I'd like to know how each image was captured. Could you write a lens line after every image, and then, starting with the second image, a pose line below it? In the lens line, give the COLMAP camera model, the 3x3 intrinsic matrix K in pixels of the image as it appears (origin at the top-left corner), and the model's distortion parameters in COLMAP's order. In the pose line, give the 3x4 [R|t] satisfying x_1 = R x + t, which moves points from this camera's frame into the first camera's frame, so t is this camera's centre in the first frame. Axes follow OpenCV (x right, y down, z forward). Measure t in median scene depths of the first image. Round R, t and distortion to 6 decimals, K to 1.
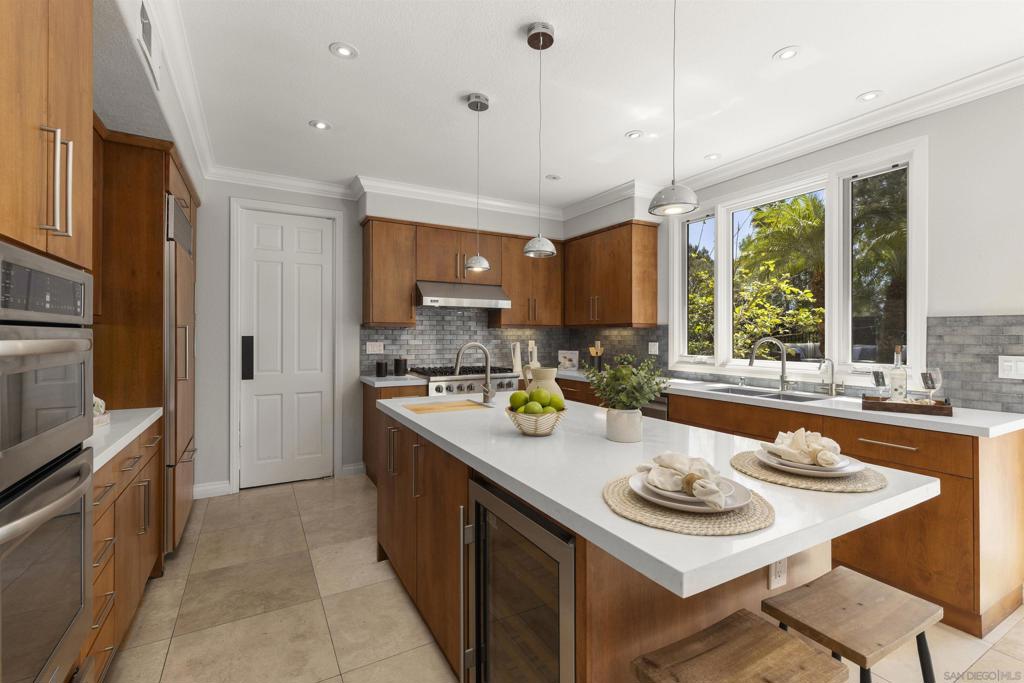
lens RADIAL K [[461.5, 0, 512.6], [0, 461.5, 337.1], [0, 0, 1]] dist [0.010038, -0.001100]
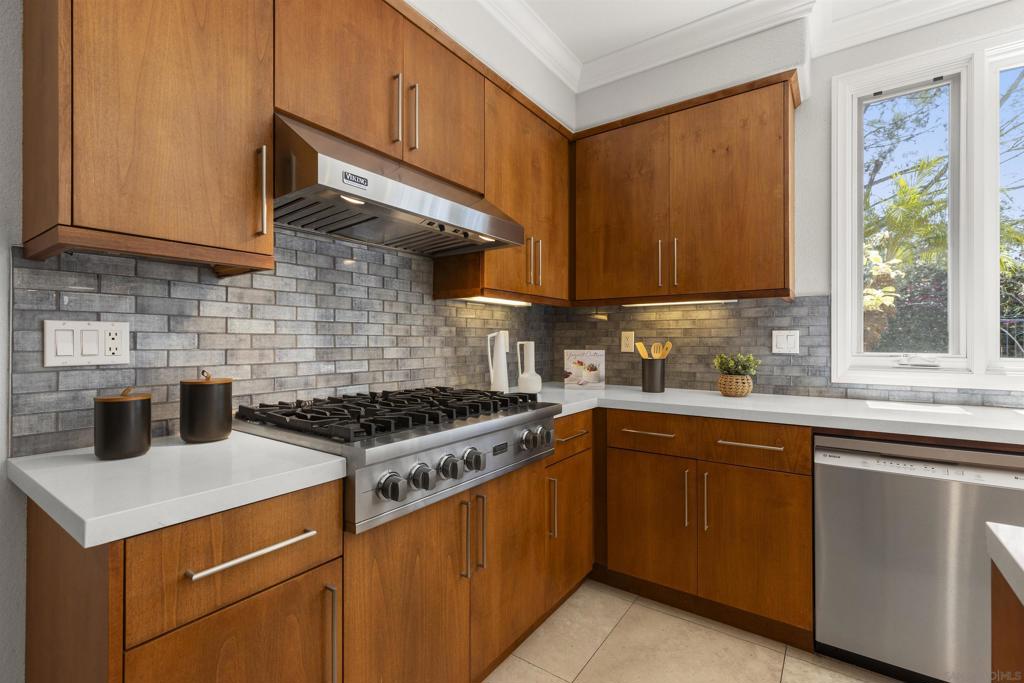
lens RADIAL K [[461.5, 0, 519.3], [0, 461.5, 343.9], [0, 0, 1]] dist [0.010038, -0.001100]
pose [[0.896511, -0.003301, 0.443009, -0.190683], [0.001098, 0.999986, 0.005229, 0.022389], [-0.443020, -0.004201, 0.896502, 0.637535]]
